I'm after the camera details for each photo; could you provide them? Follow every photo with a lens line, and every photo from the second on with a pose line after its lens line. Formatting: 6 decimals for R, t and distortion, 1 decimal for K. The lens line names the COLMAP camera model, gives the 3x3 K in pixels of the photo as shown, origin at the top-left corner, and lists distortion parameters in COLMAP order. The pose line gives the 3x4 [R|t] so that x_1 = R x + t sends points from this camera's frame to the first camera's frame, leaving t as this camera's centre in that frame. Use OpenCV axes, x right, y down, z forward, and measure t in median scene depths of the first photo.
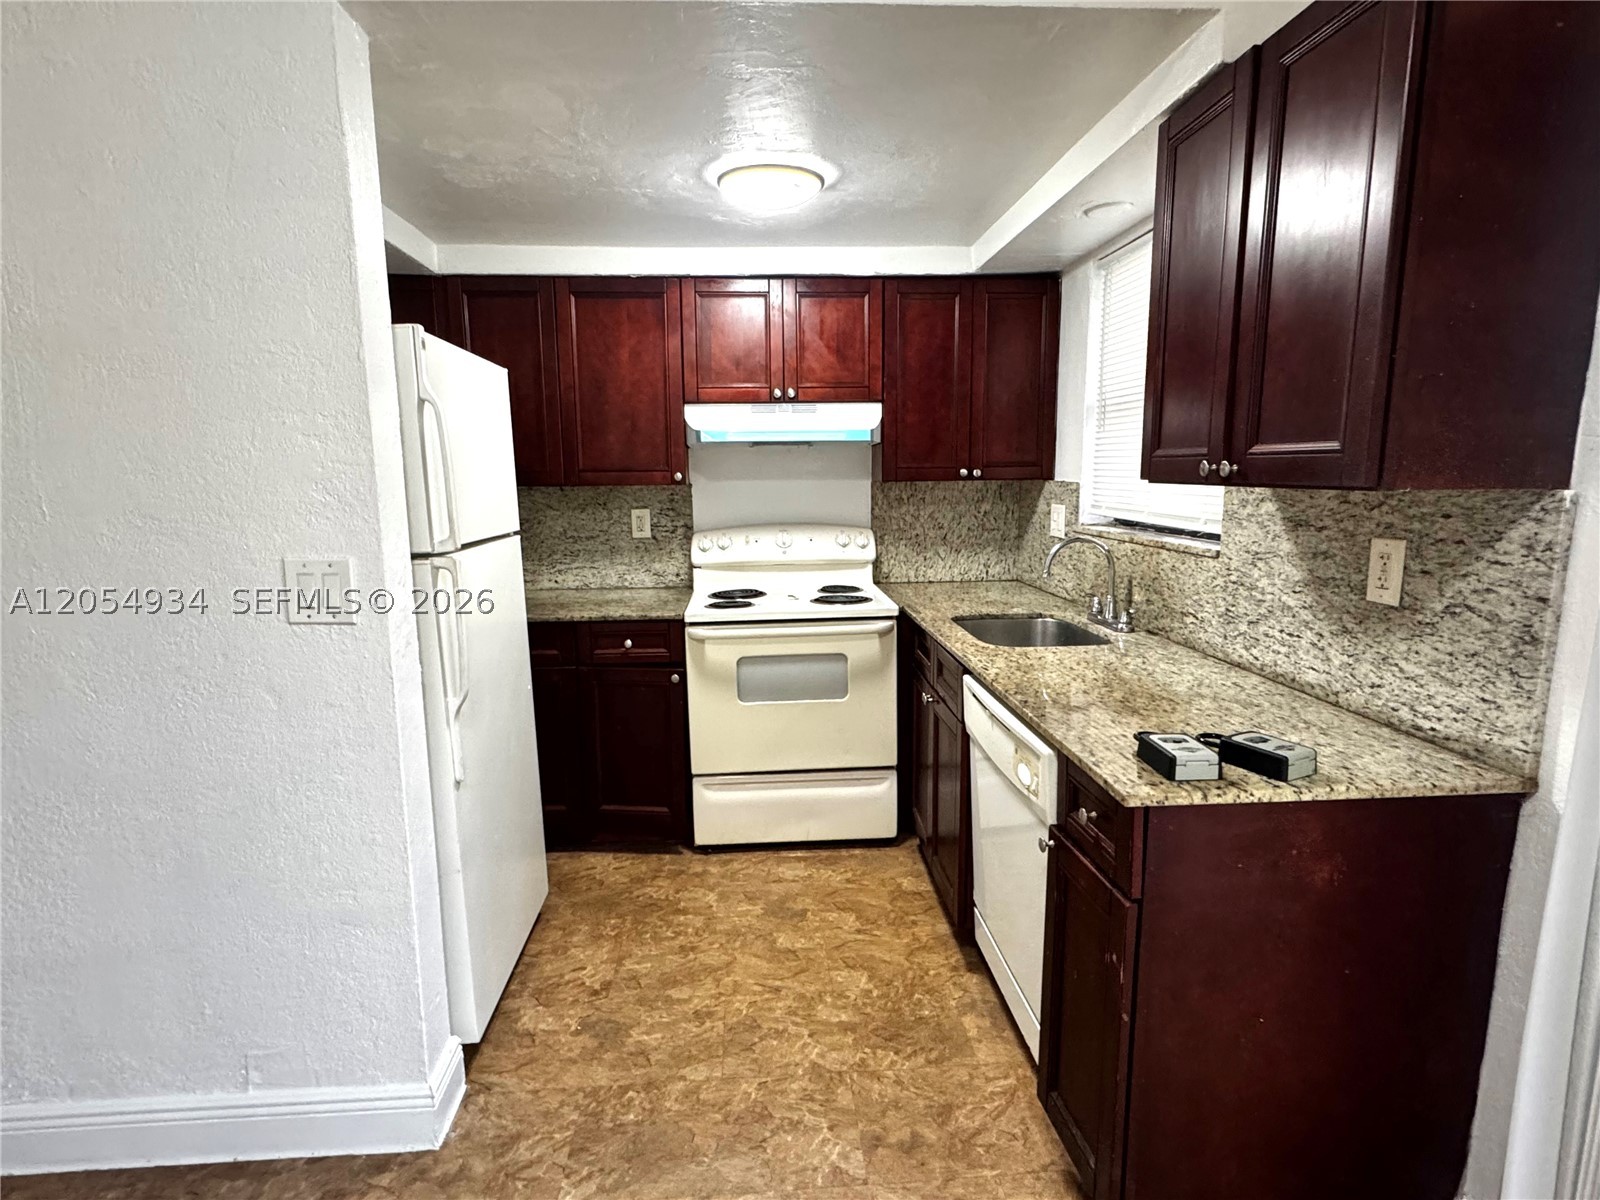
lens RADIAL K [[801.7, 0, 798.0], [0, 801.7, 598.5], [0, 0, 1]] dist [0.001874, 0.000197]
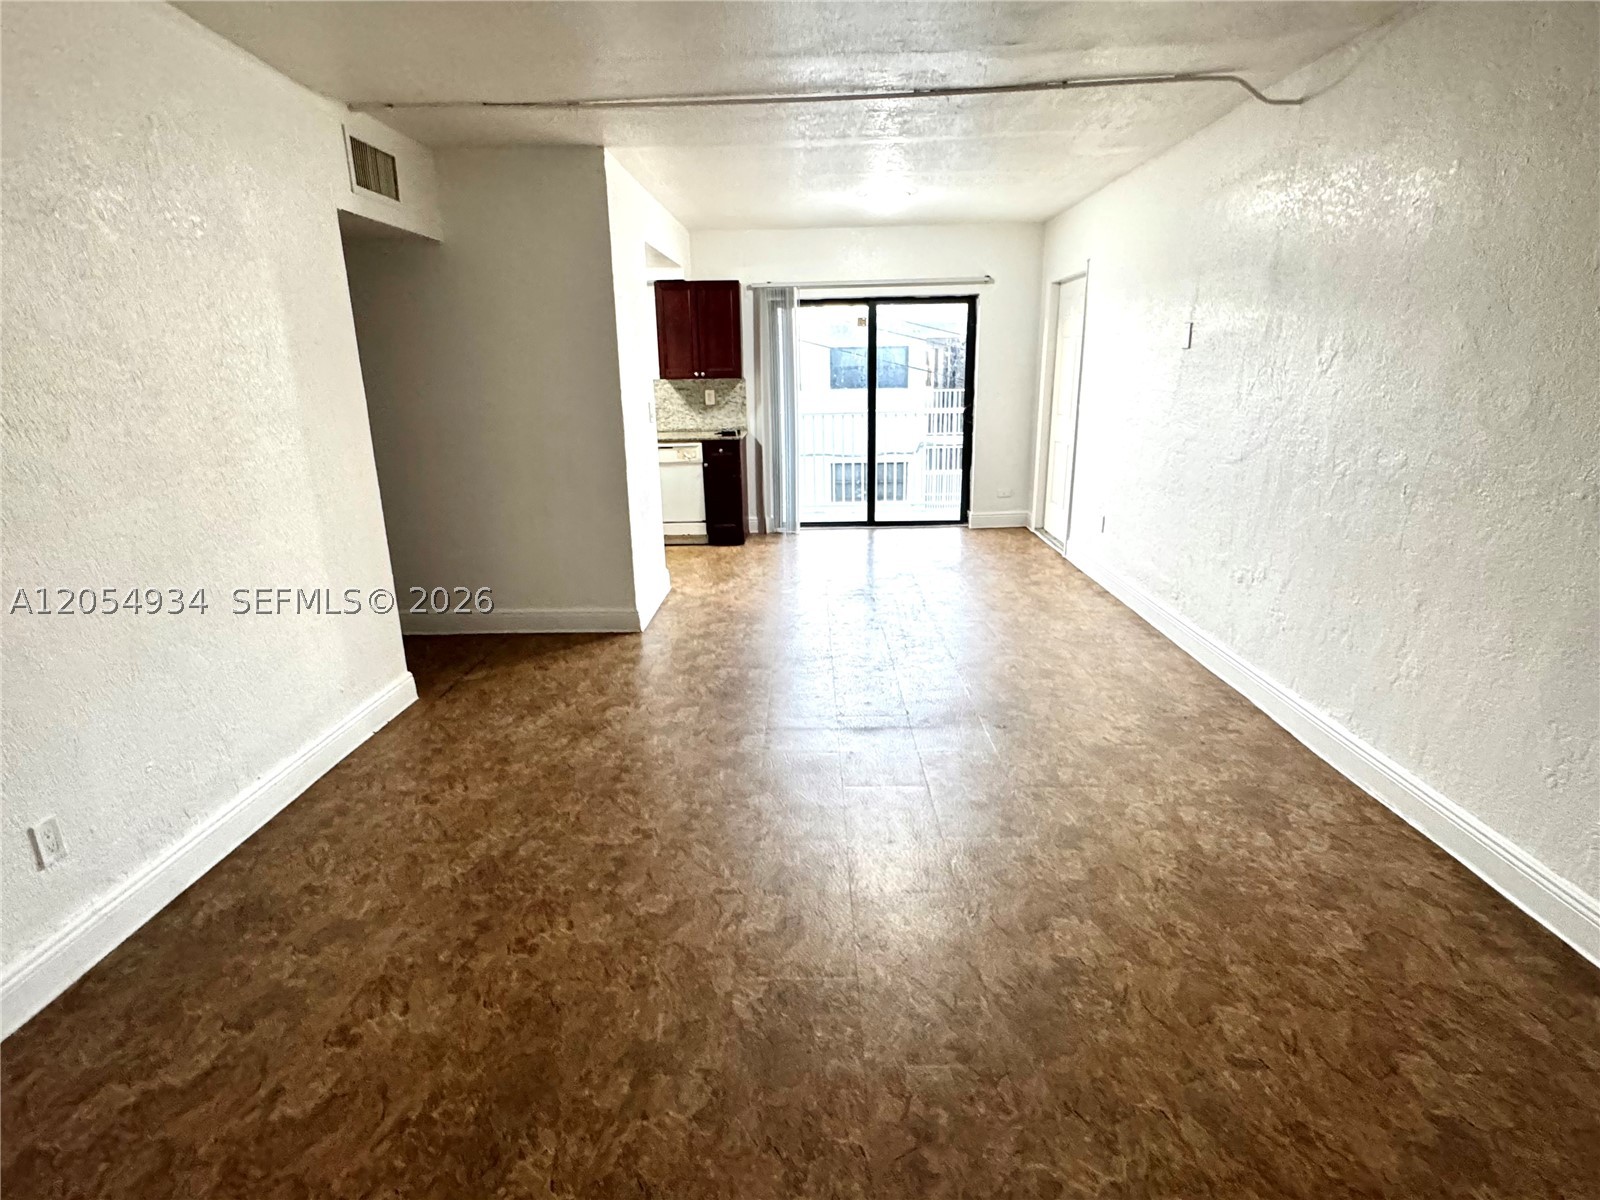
lens RADIAL K [[801.7, 0, 801.2], [0, 801.7, 597.0], [0, 0, 1]] dist [0.001874, 0.000197]
pose [[0.087679, -0.264767, 0.960318, -3.891582], [0.176581, 0.952895, 0.246598, 0.016225], [-0.980373, 0.147952, 0.130302, 0.057207]]
